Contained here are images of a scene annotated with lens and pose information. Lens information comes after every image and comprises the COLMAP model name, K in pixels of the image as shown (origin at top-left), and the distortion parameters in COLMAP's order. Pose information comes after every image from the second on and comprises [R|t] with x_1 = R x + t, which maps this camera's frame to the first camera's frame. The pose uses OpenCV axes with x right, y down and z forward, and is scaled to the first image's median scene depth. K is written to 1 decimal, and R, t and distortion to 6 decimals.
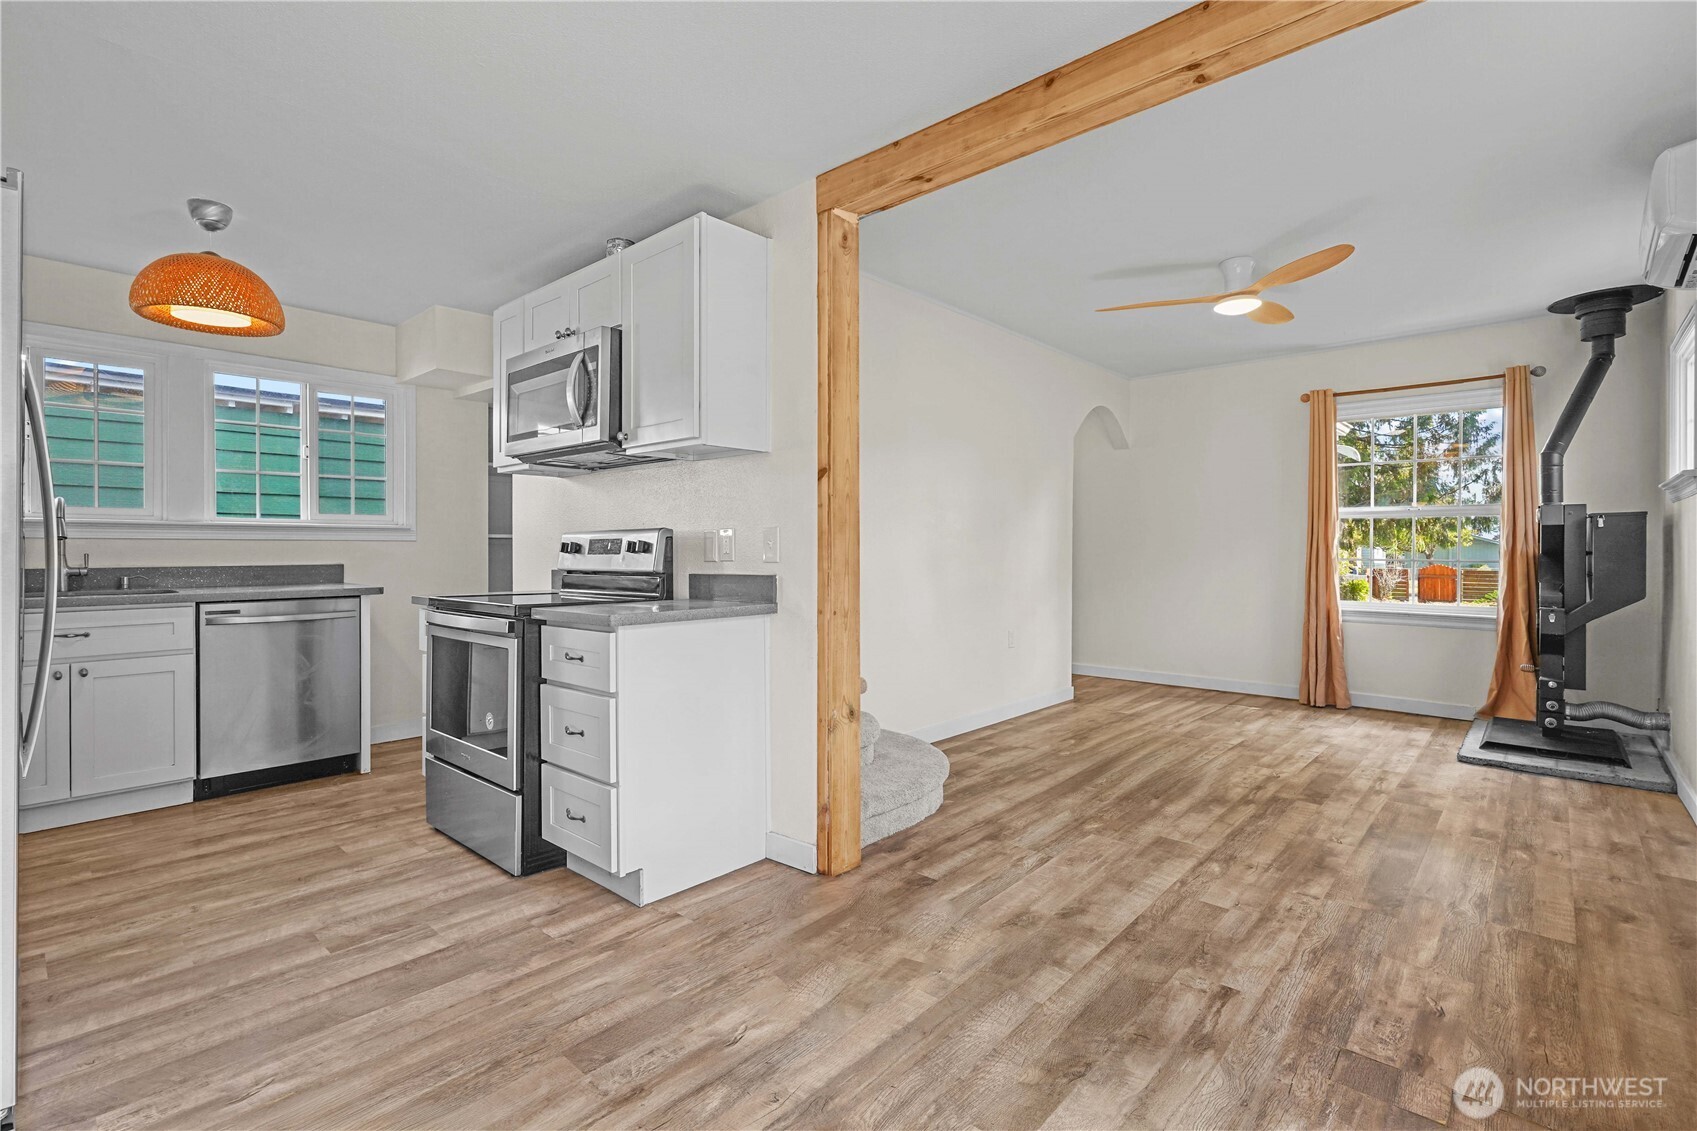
lens RADIAL K [[785.0, 0, 842.7], [0, 785.0, 550.8], [0, 0, 1]] dist [-0.001104, 0.001030]
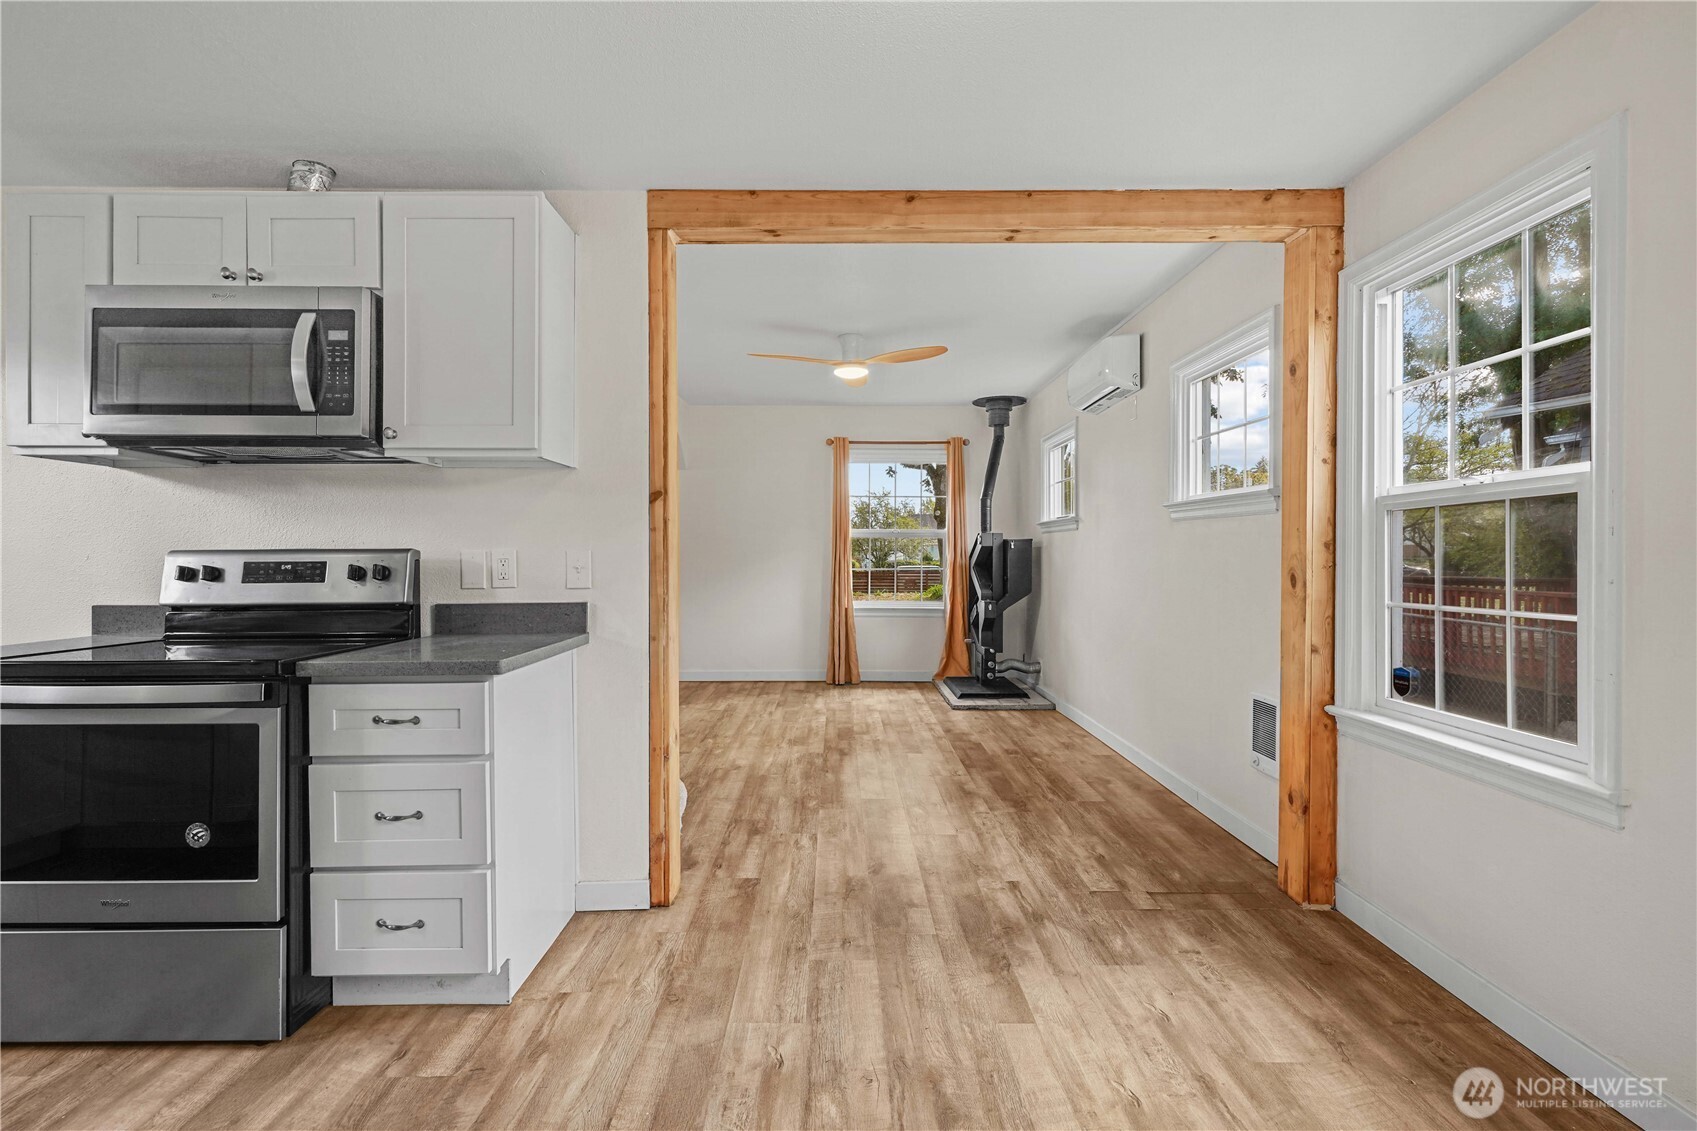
lens RADIAL K [[777.1, 0, 844.3], [0, 777.1, 556.2], [0, 0, 1]] dist [-0.002872, 0.000708]
pose [[0.731973, -0.002210, 0.681330, -0.465377], [0.001945, 0.999997, 0.001154, -0.022565], [-0.681331, 0.000480, 0.731975, 0.120741]]
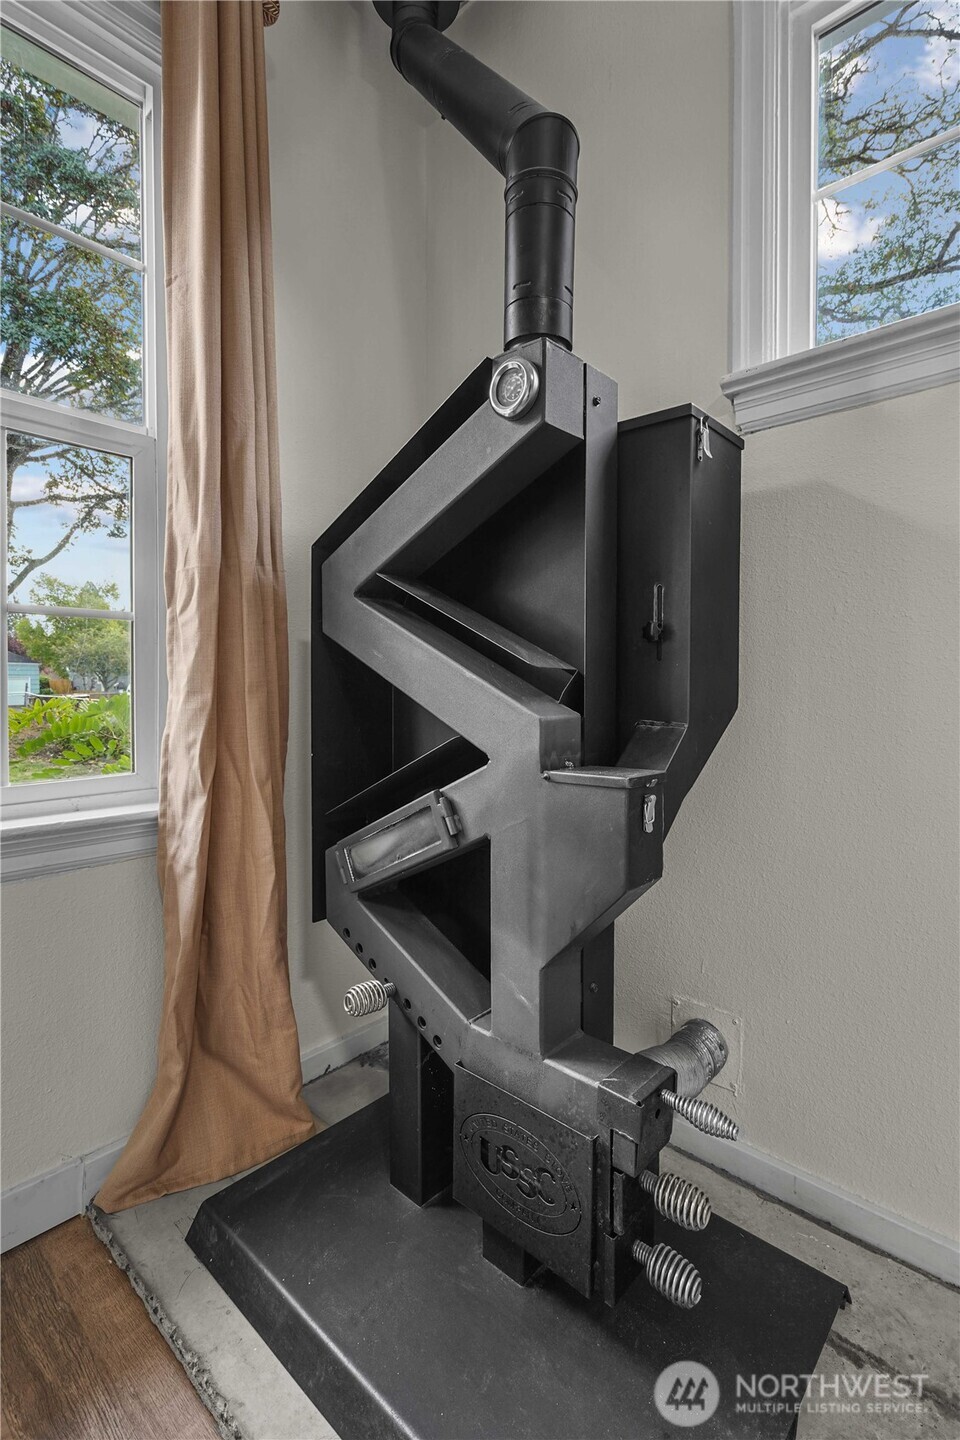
lens RADIAL K [[668.6, 0, 479.8], [0, 668.6, 677.3], [0, 0, 1]] dist [-0.056294, 0.022385]
pose [[0.004495, 0.007792, 0.999960, 0.988491], [-0.000267, 0.999970, -0.007791, 0.064711], [-0.999990, -0.000232, 0.004497, 1.454438]]
